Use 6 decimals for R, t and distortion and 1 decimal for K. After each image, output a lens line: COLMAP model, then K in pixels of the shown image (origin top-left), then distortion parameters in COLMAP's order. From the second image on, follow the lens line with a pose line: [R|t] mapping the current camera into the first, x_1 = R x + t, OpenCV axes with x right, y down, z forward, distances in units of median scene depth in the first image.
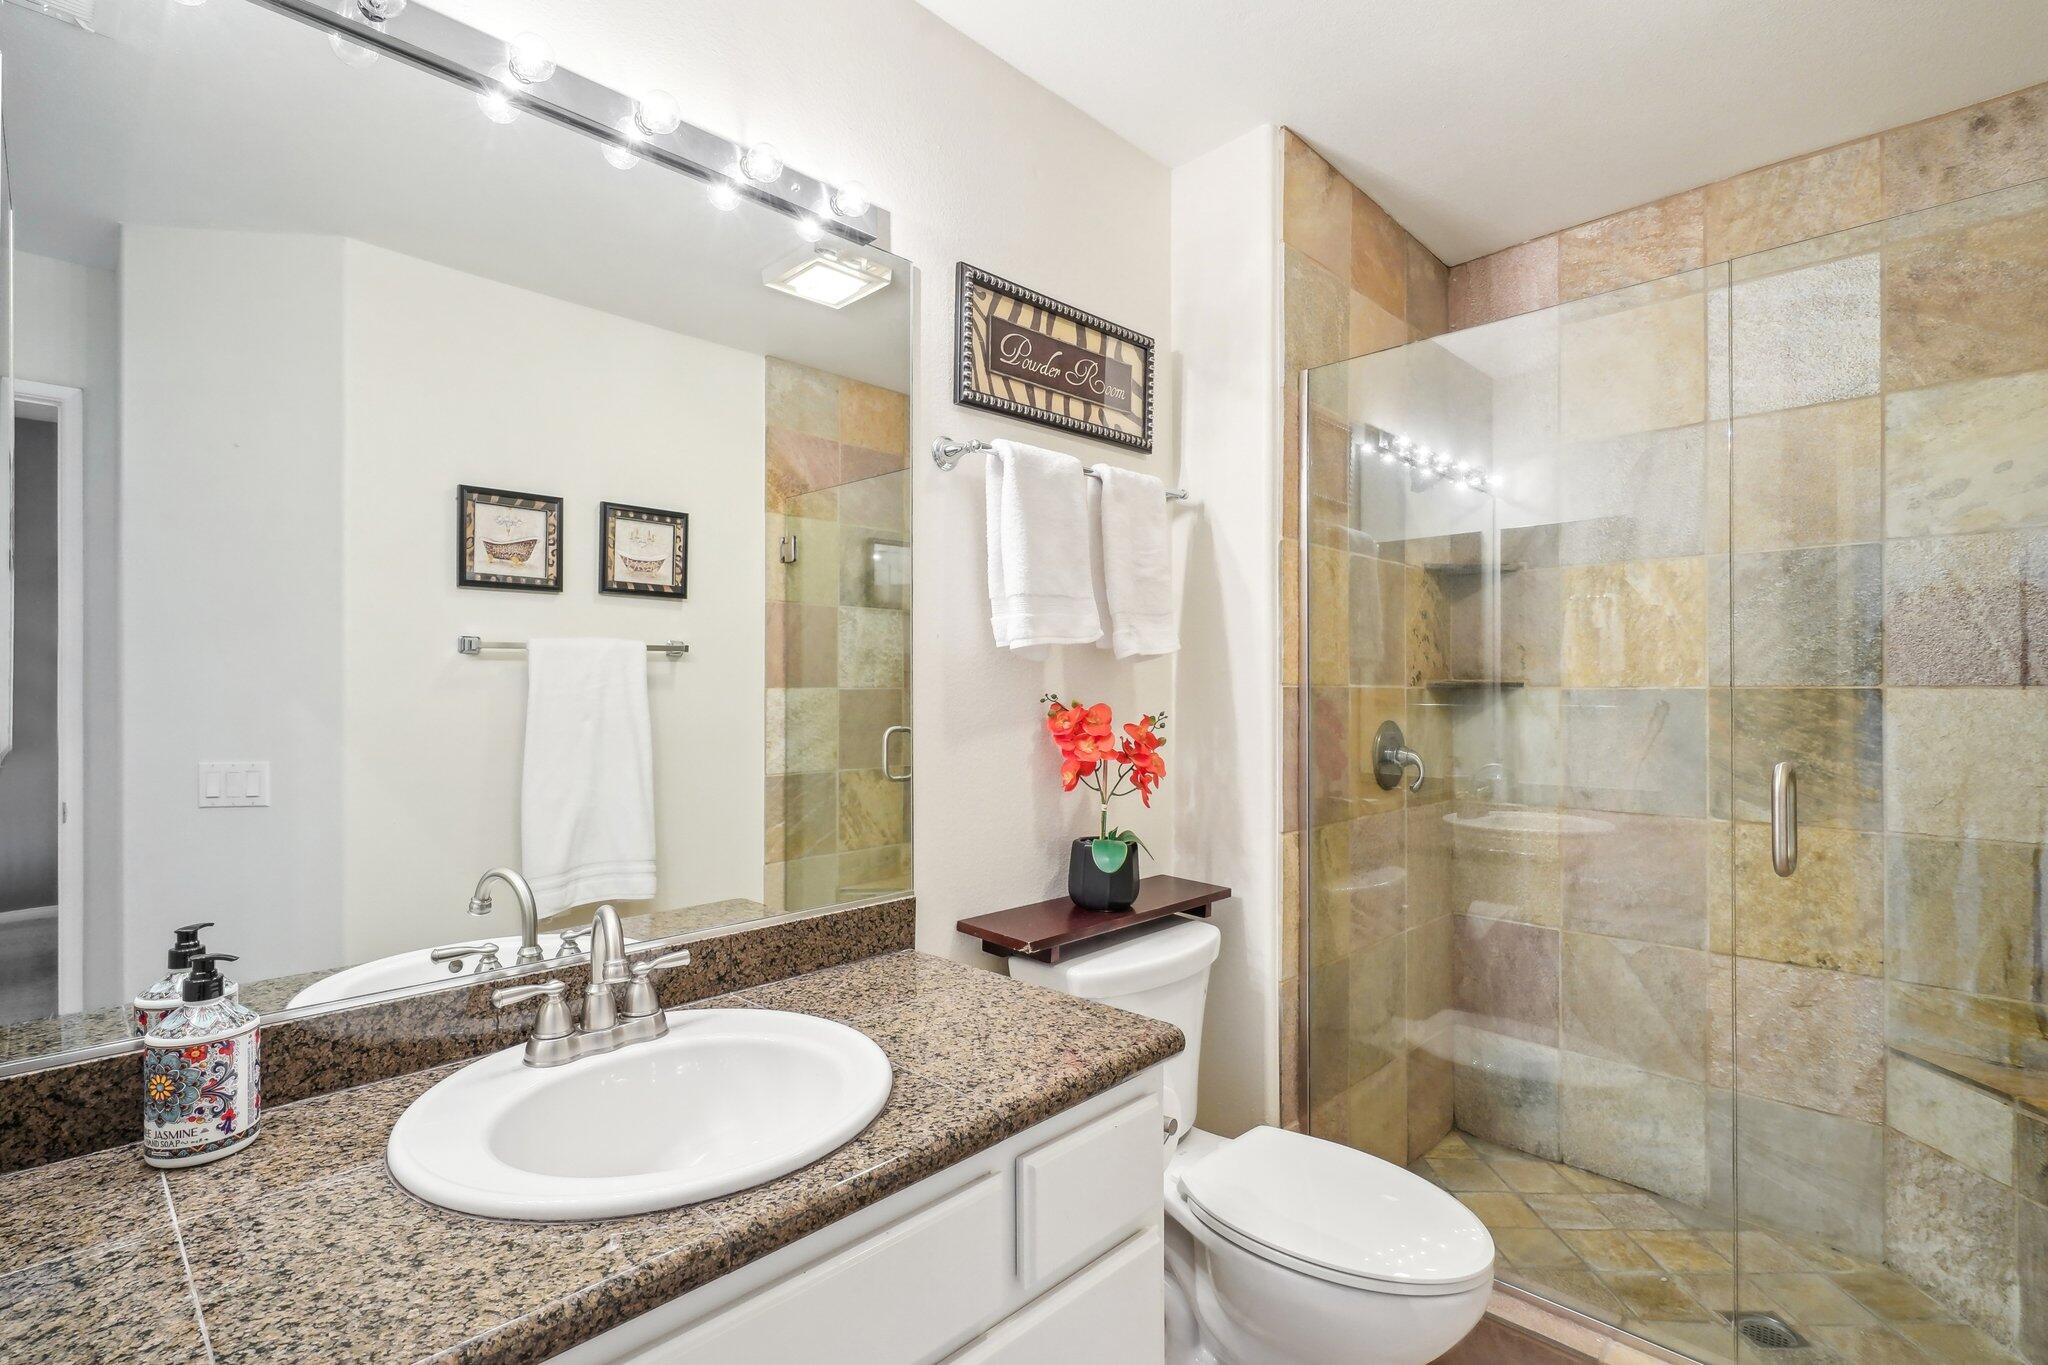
lens RADIAL K [[938.1, 0, 991.9], [0, 938.1, 692.8], [0, 0, 1]] dist [-0.001237, -0.000277]
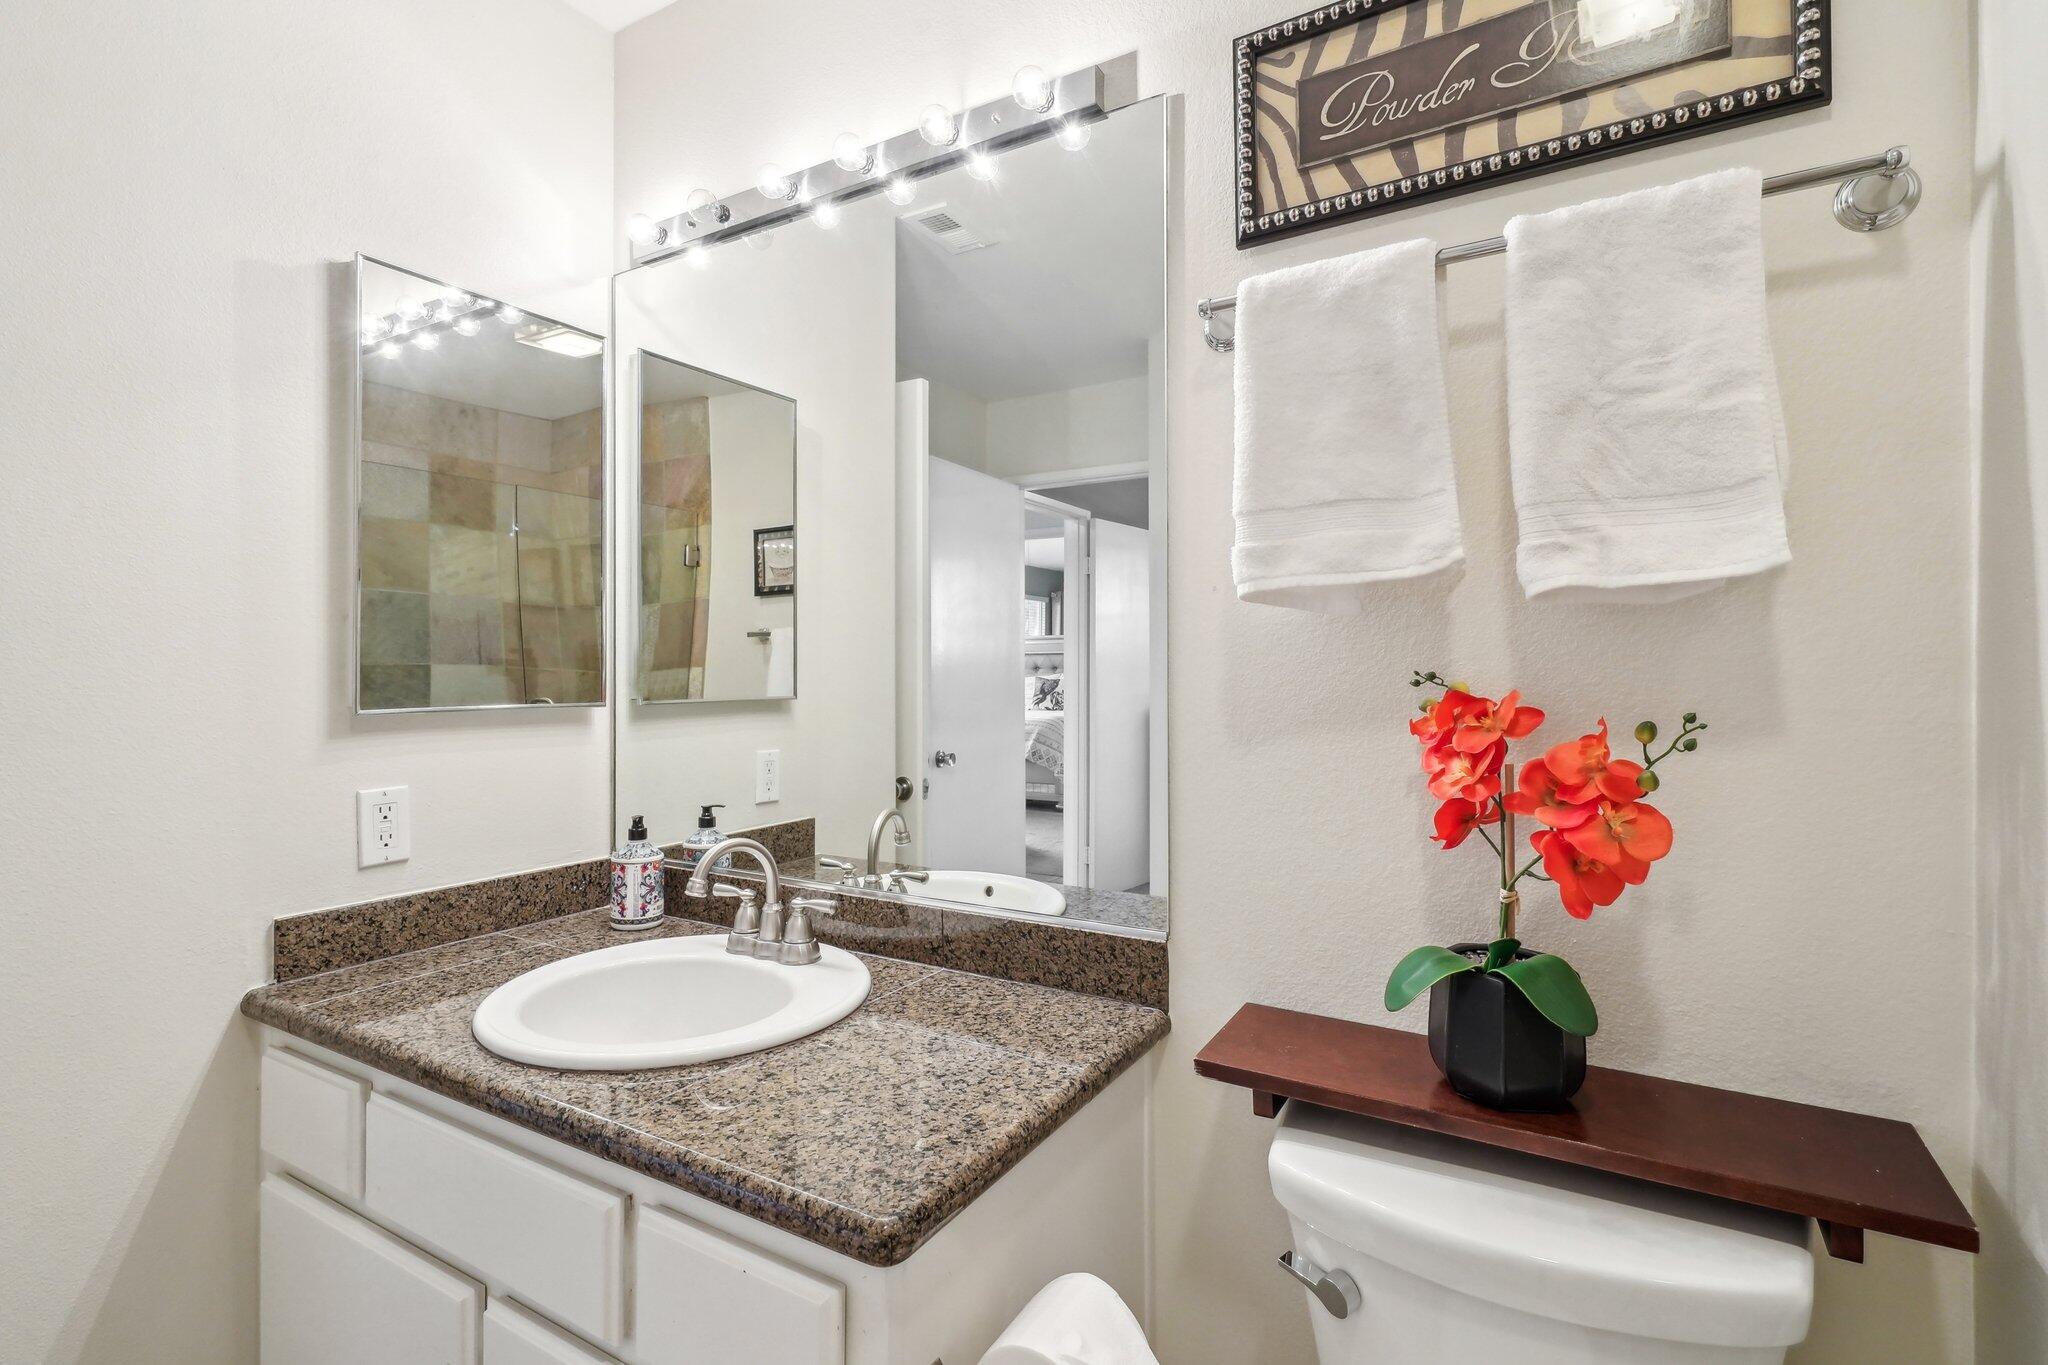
lens RADIAL K [[939.5, 0, 1049.8], [0, 939.5, 672.3], [0, 0, 1]] dist [-0.002215, -0.000246]
pose [[0.275161, 0.002285, -0.961395, 0.653376], [-0.002000, 0.999996, 0.001804, 0.001345], [0.961396, 0.001426, 0.275164, 0.756225]]
